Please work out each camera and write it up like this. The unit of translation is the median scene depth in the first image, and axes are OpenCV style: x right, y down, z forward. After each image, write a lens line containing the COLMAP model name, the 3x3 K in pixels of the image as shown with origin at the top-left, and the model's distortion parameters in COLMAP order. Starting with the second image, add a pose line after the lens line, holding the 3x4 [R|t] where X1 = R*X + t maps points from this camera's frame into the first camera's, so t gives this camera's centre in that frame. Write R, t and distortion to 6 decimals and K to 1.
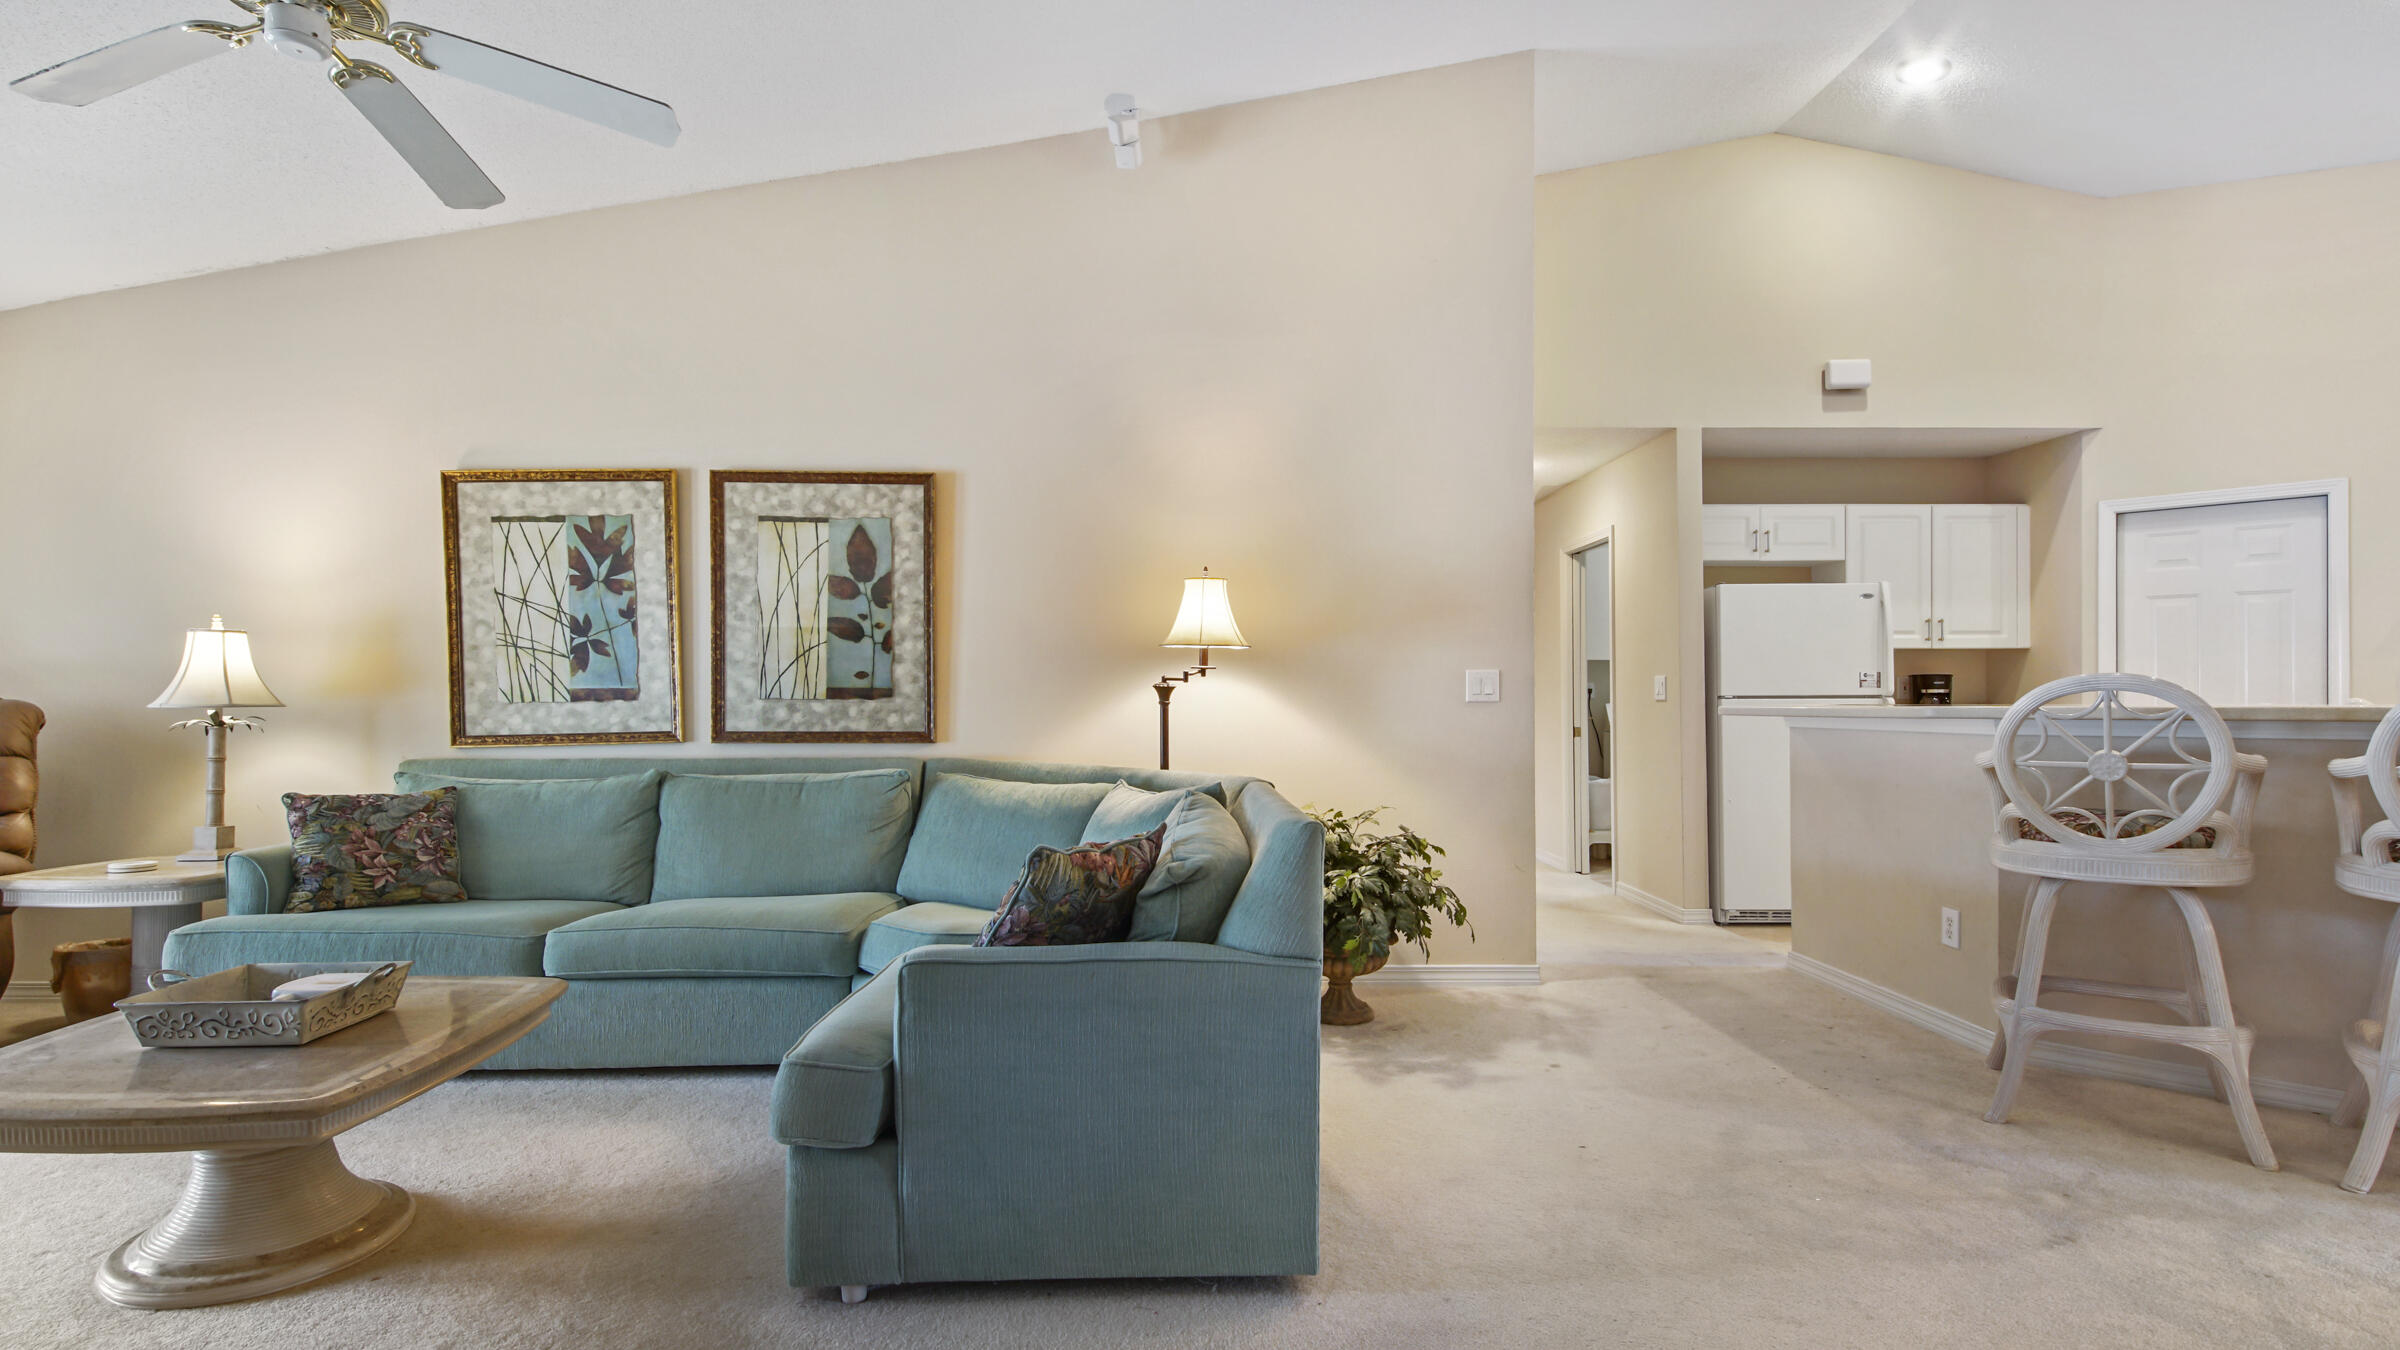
lens RADIAL K [[1121.4, 0, 1207.8], [0, 1121.4, 703.4], [0, 0, 1]] dist [0.045380, -0.016358]
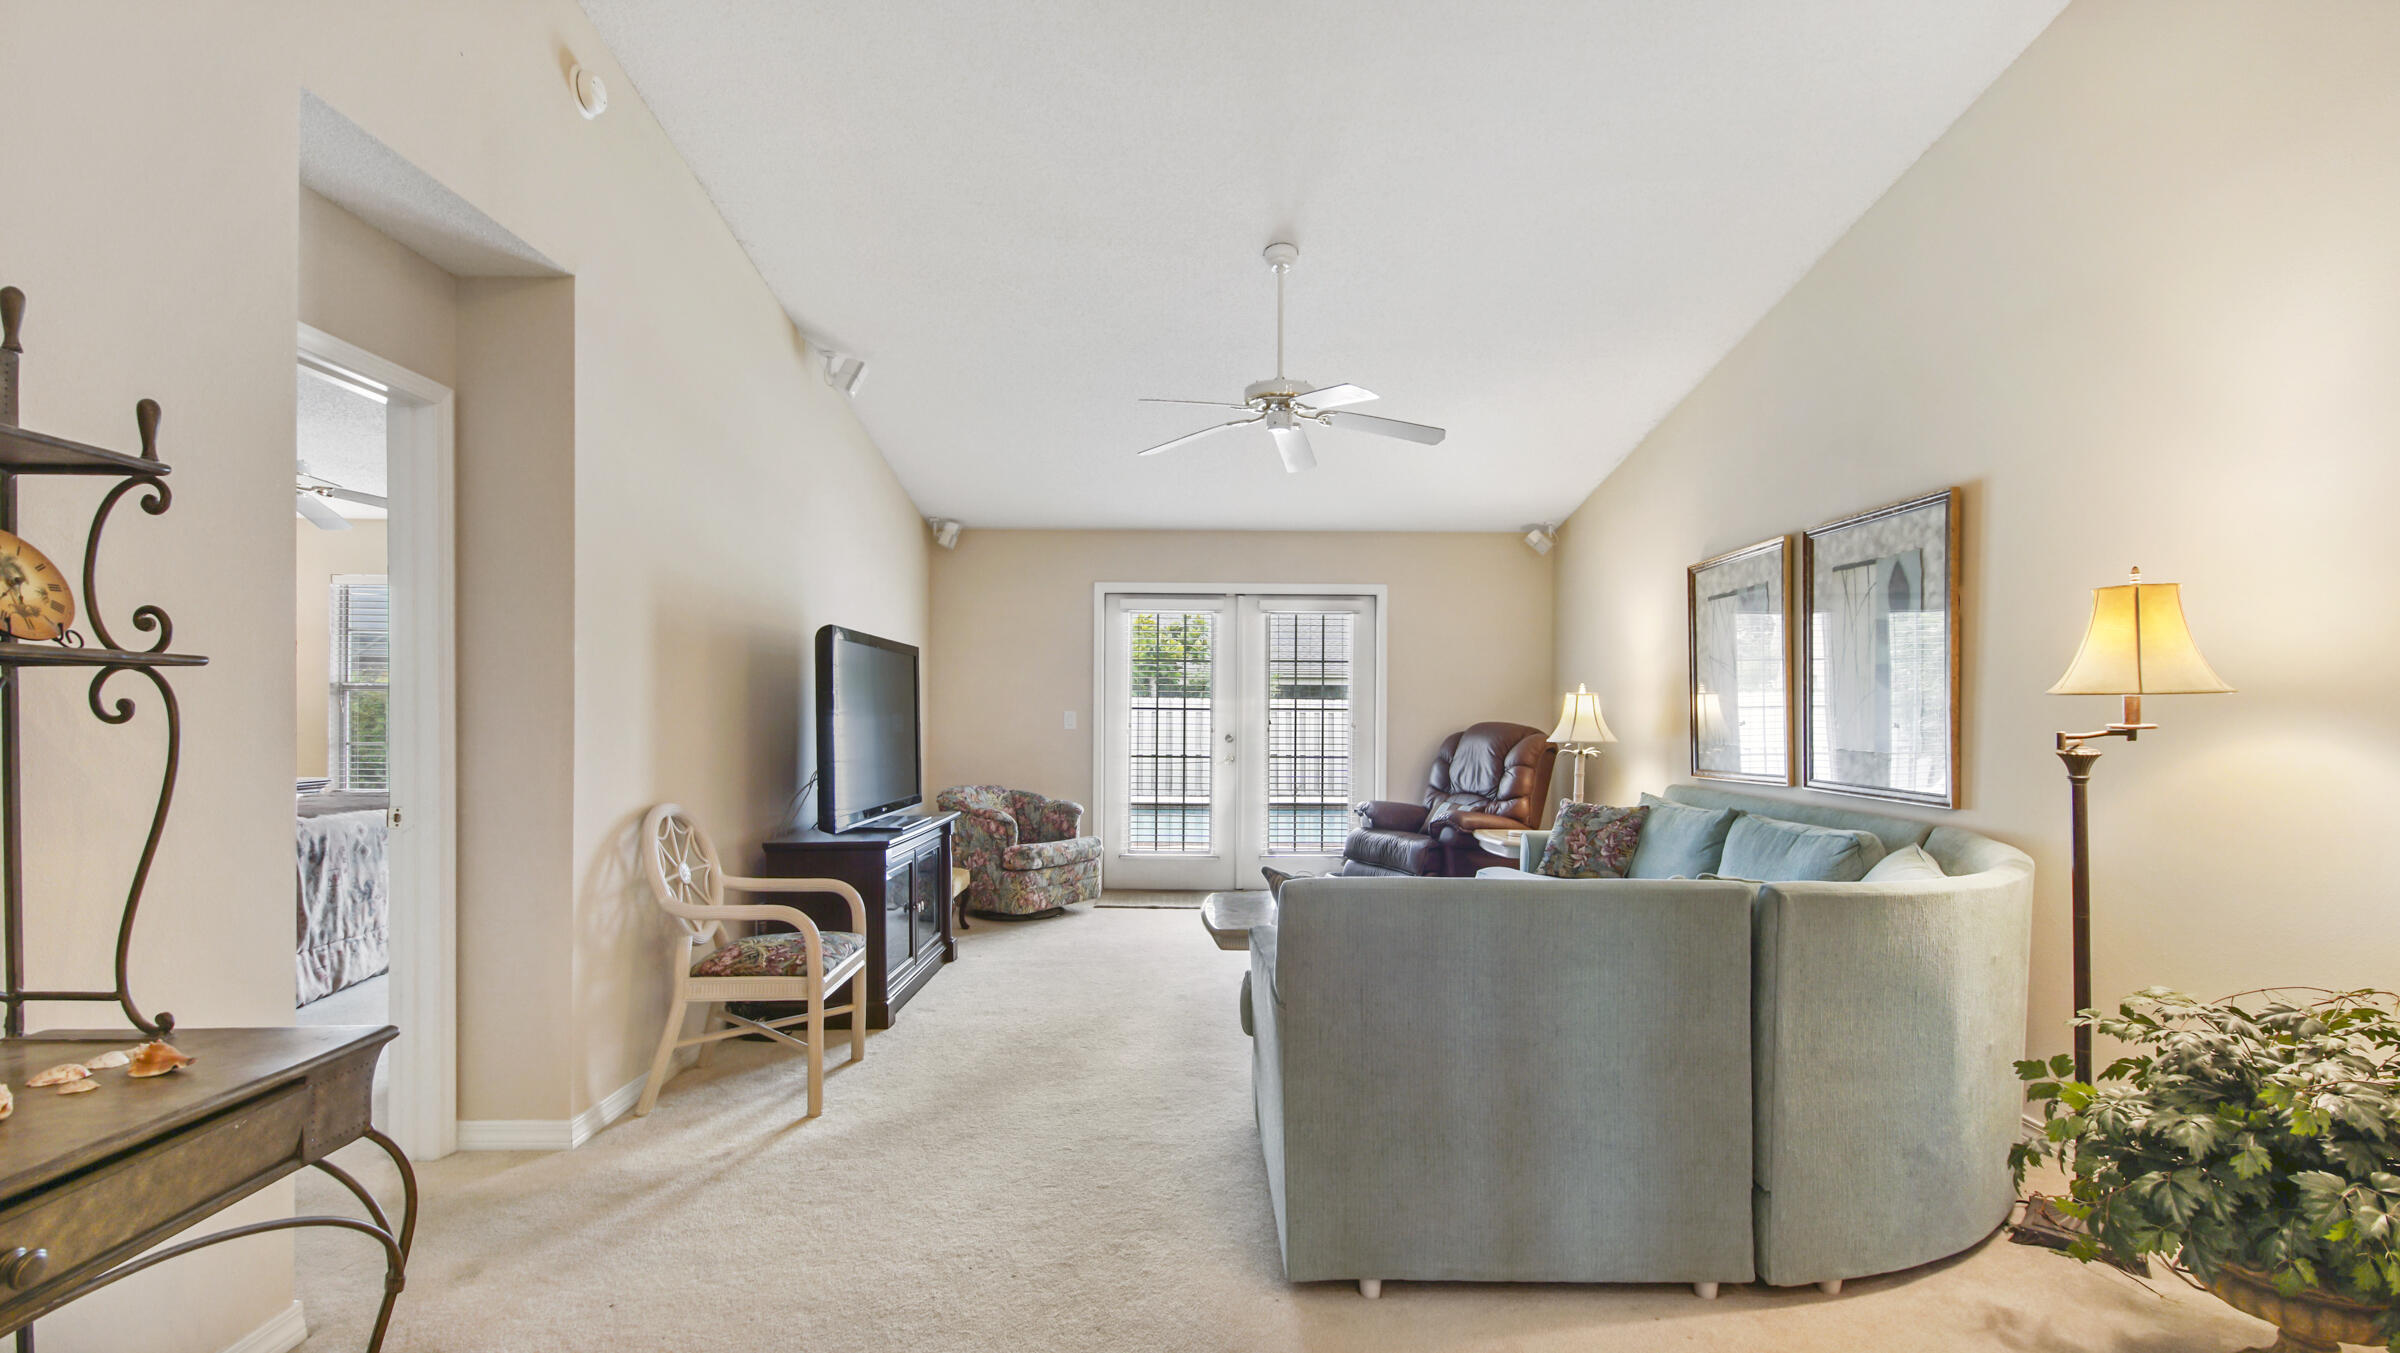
lens RADIAL K [[1082.8, 0, 1201.6], [0, 1082.8, 696.5], [0, 0, 1]] dist [0.034479, -0.024647]
pose [[-0.037467, -0.010436, -0.999243, 0.592697], [-0.010897, 0.999890, -0.010034, -0.034736], [0.999238, 0.010513, -0.037577, 0.474727]]
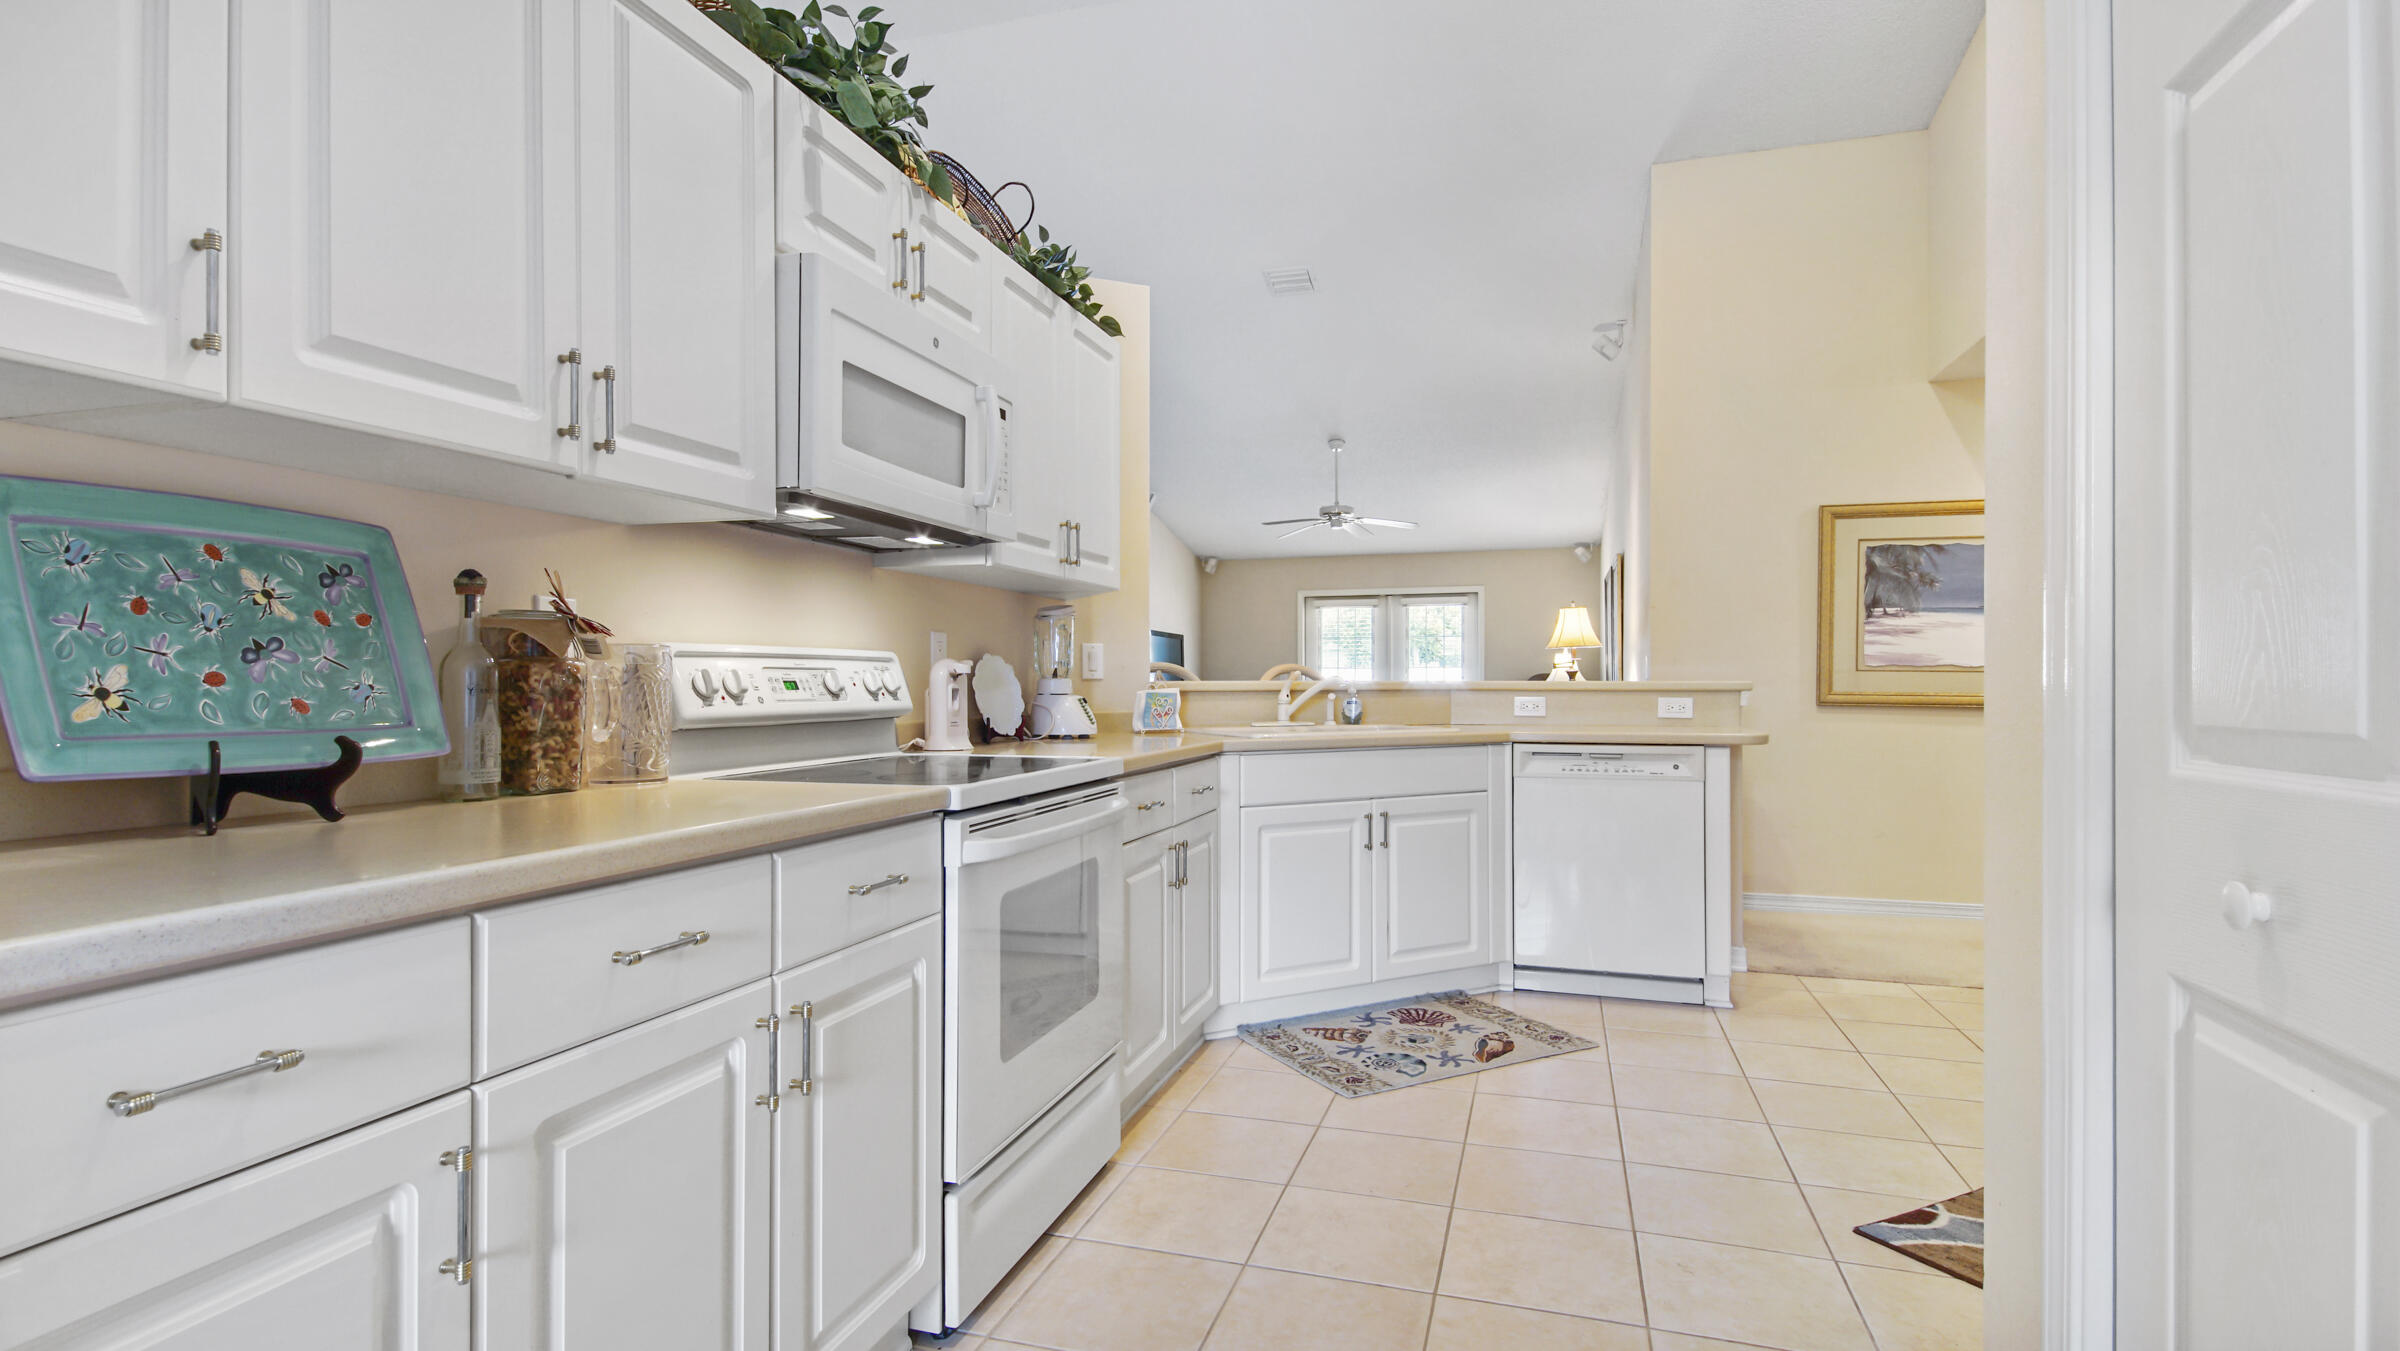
lens RADIAL K [[1121.4, 0, 1207.8], [0, 1121.4, 703.9], [0, 0, 1]] dist [0.045380, -0.016358]
pose [[-0.332007, 0.019895, -0.943067, 1.691552], [0.000197, 0.999779, 0.021022, -0.001091], [0.943277, 0.006793, -0.331938, 0.981438]]
